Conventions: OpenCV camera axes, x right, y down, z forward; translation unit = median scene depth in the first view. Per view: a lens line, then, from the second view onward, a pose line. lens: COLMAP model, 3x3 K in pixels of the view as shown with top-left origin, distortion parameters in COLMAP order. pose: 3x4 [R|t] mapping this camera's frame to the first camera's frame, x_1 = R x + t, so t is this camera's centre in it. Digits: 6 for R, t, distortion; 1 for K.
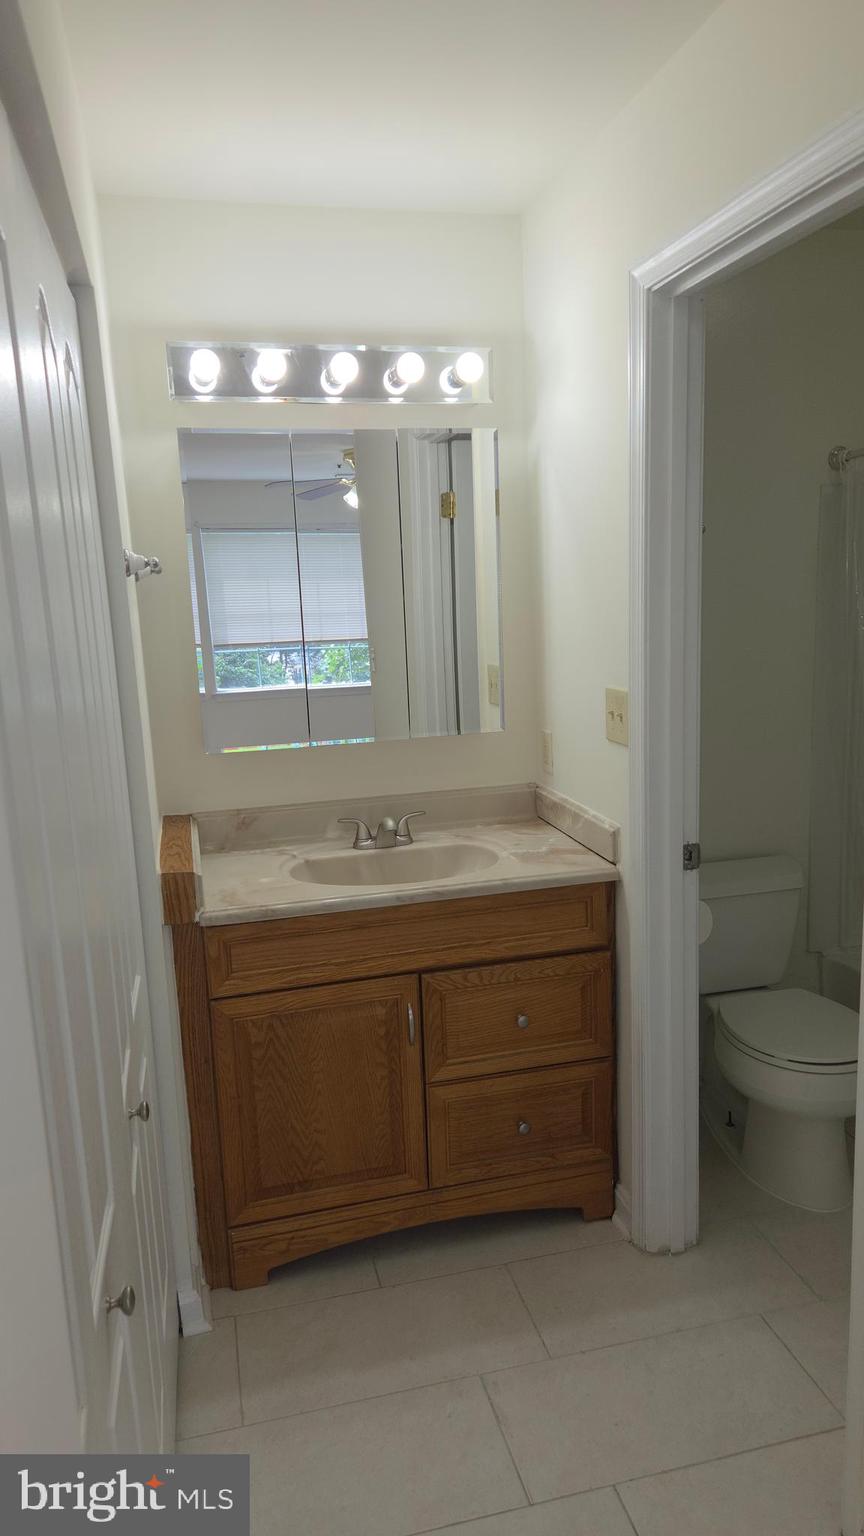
lens RADIAL K [[1044.0, 0, 435.8], [0, 1044.0, 772.8], [0, 0, 1]] dist [0.076586, -0.057138]
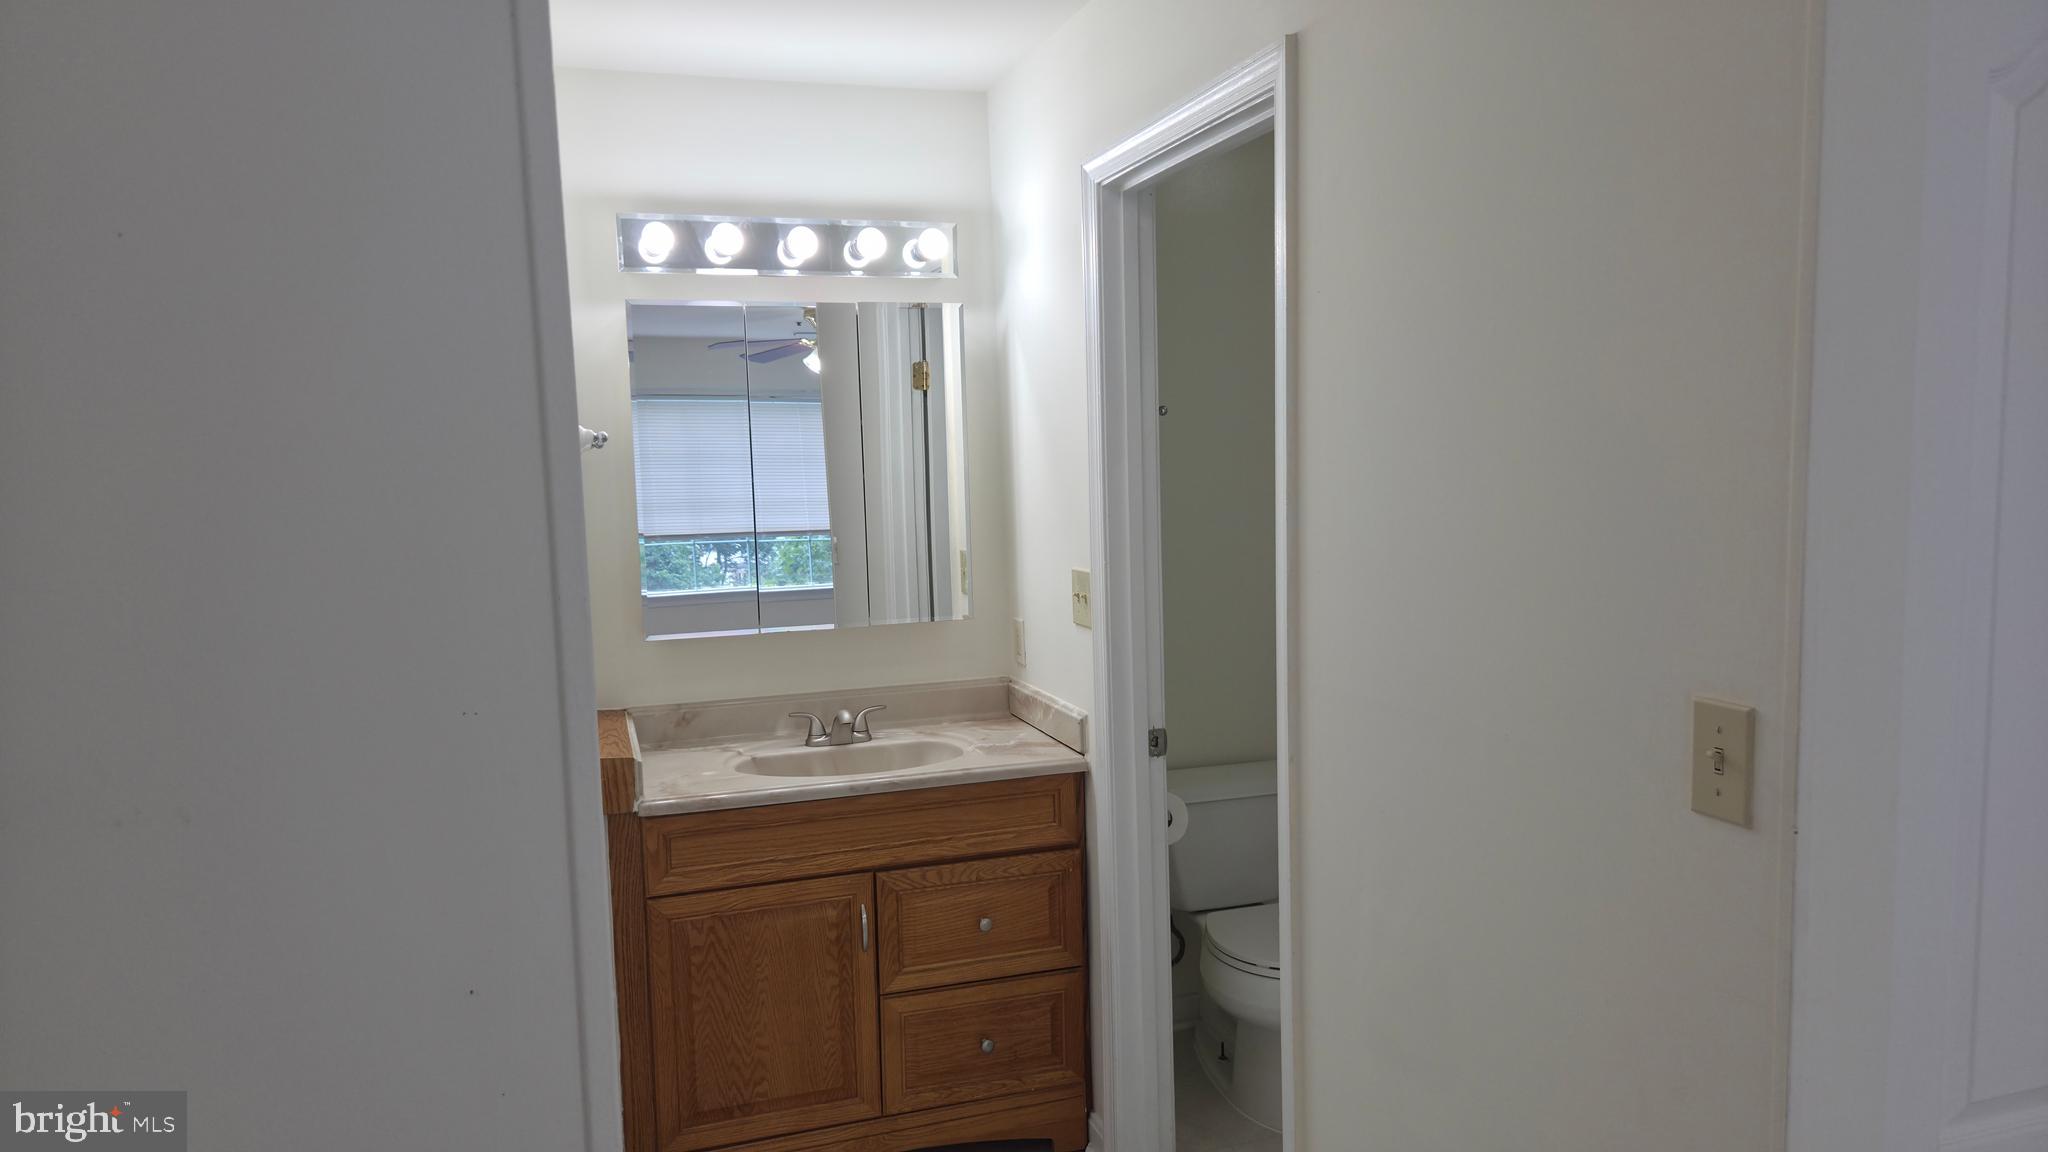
lens RADIAL K [[1392.0, 0, 1019.4], [0, 1392.0, 566.8], [0, 0, 1]] dist [0.076586, -0.057138]
pose [[0.997776, 0.004039, 0.066538, 0.028394], [0.003036, 0.994373, -0.105891, 0.051229], [-0.066591, 0.105857, 0.992149, -0.263931]]
